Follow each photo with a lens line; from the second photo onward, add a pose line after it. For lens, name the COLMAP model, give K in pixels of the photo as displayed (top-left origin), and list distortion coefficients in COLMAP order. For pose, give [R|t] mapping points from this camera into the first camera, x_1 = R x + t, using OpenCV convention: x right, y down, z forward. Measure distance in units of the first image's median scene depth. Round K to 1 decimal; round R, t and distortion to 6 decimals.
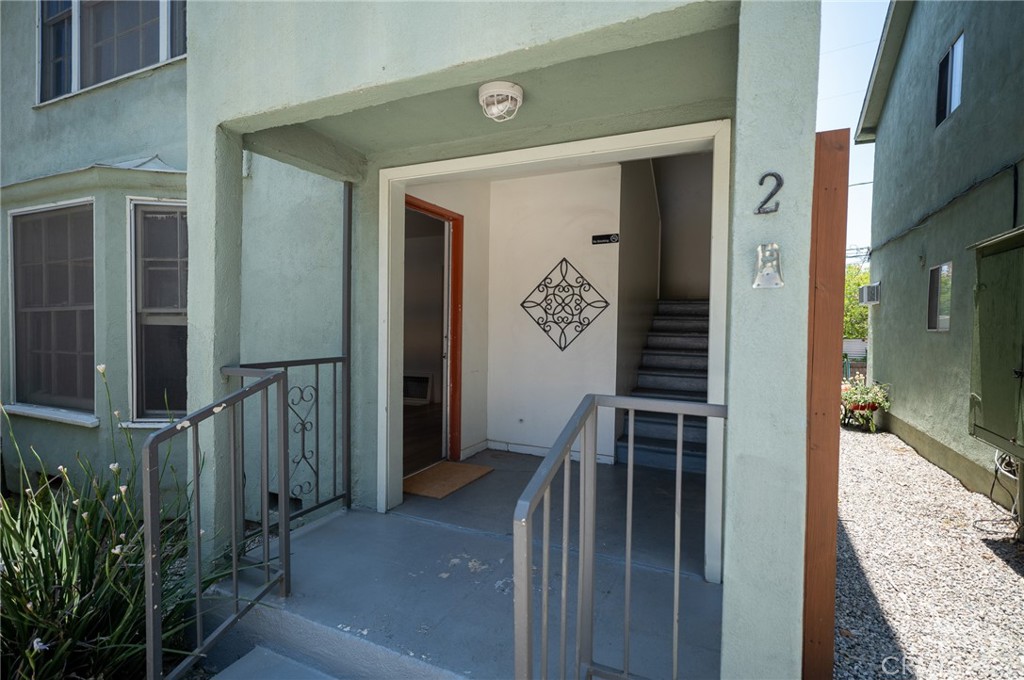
lens RADIAL K [[491.4, 0, 512.0], [0, 491.4, 340.0], [0, 0, 1]] dist [0.002212, 0.000808]
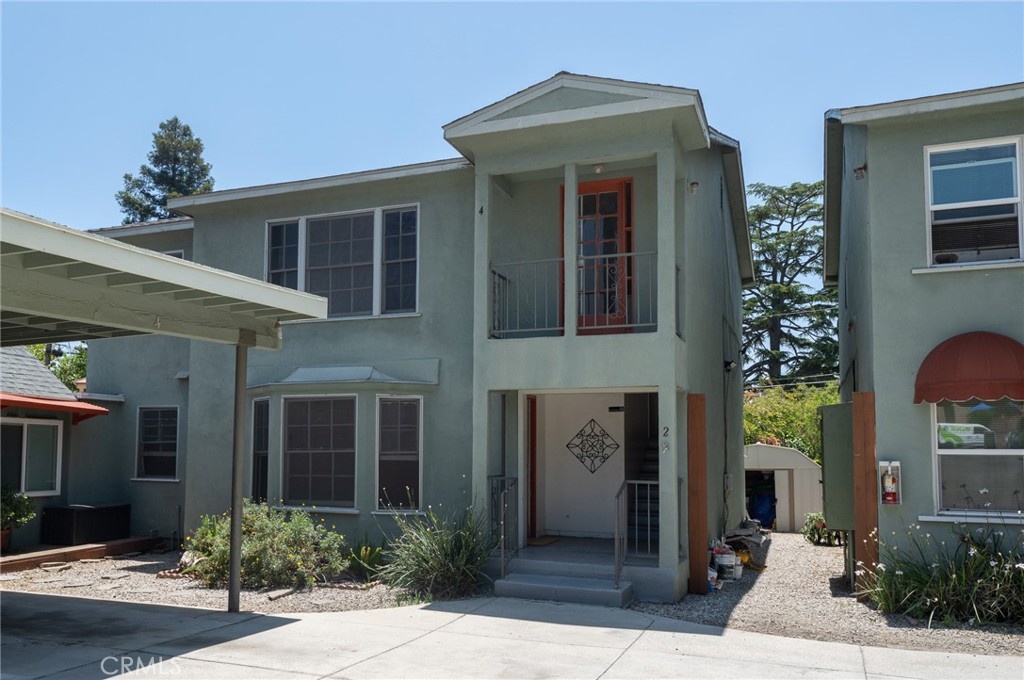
lens RADIAL K [[812.8, 0, 474.5], [0, 812.8, 377.5], [0, 0, 1]] dist [-0.001325, 0.002215]
pose [[0.998174, -0.001725, 0.060387, -0.478455], [0.008809, 0.993064, -0.117246, 0.019000], [-0.059766, 0.117564, 0.991265, -1.817444]]
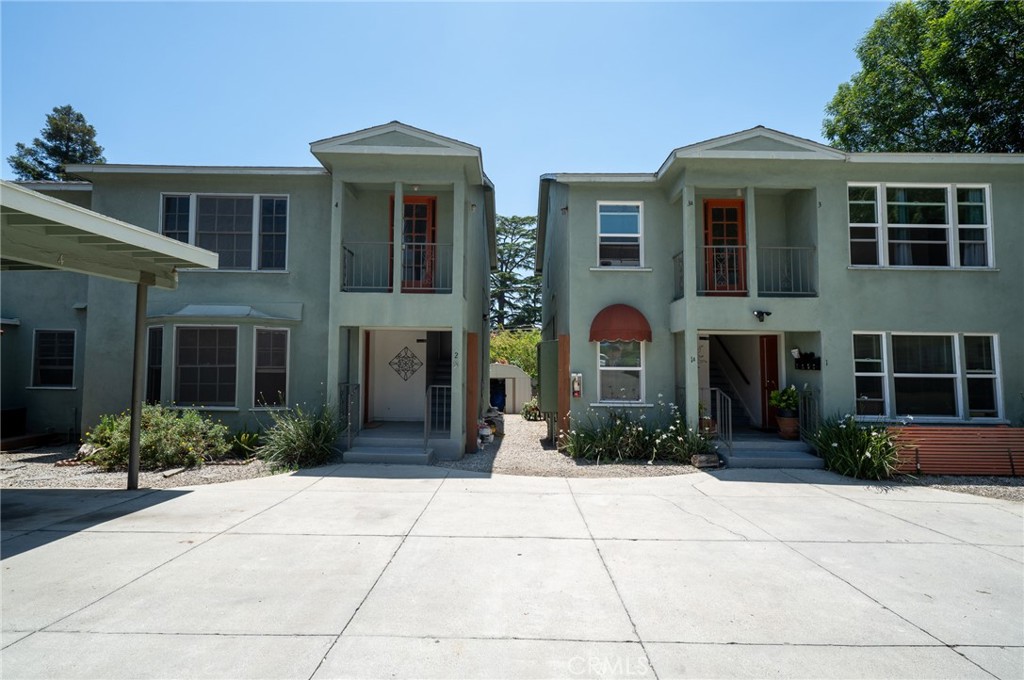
lens RADIAL K [[491.4, 0, 512.0], [0, 491.4, 340.0], [0, 0, 1]] dist [0.002212, 0.000808]
pose [[0.902585, 0.022080, 0.429944, -0.538352], [0.012640, 0.996894, -0.077731, 0.015131], [-0.430325, 0.075593, 0.899503, -1.710442]]
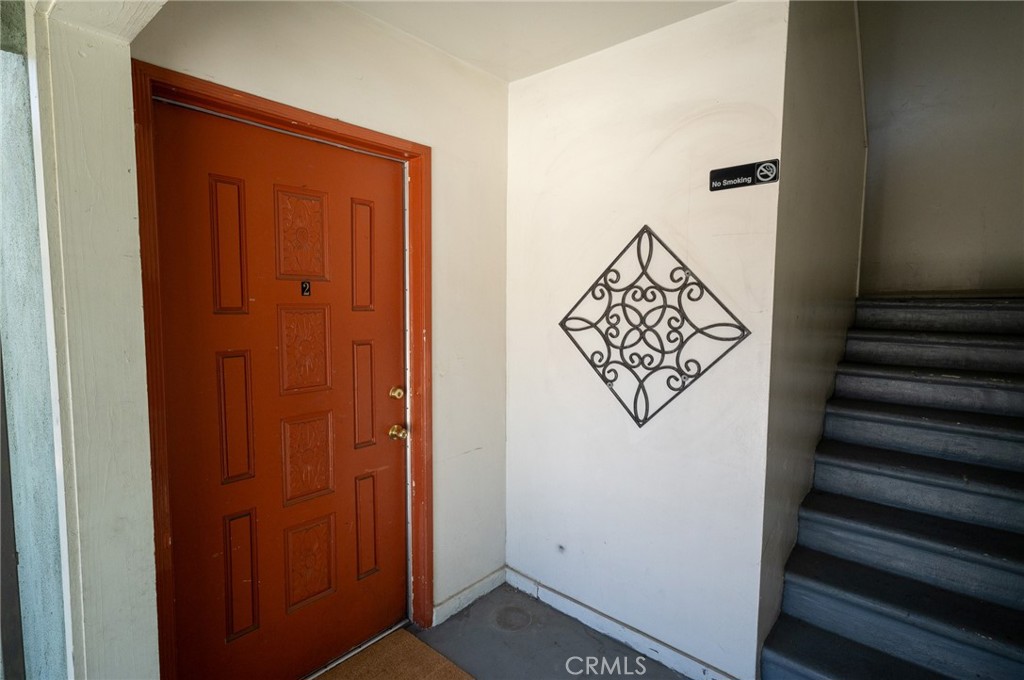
lens RADIAL K [[496.2, 0, 522.5], [0, 496.2, 335.6], [0, 0, 1]] dist [0.001776, 0.000341]
pose [[0.966583, 0.015364, -0.255893, 0.114716], [-0.005442, 0.999207, 0.039438, -0.082816], [0.256296, -0.036728, 0.965900, 0.522086]]
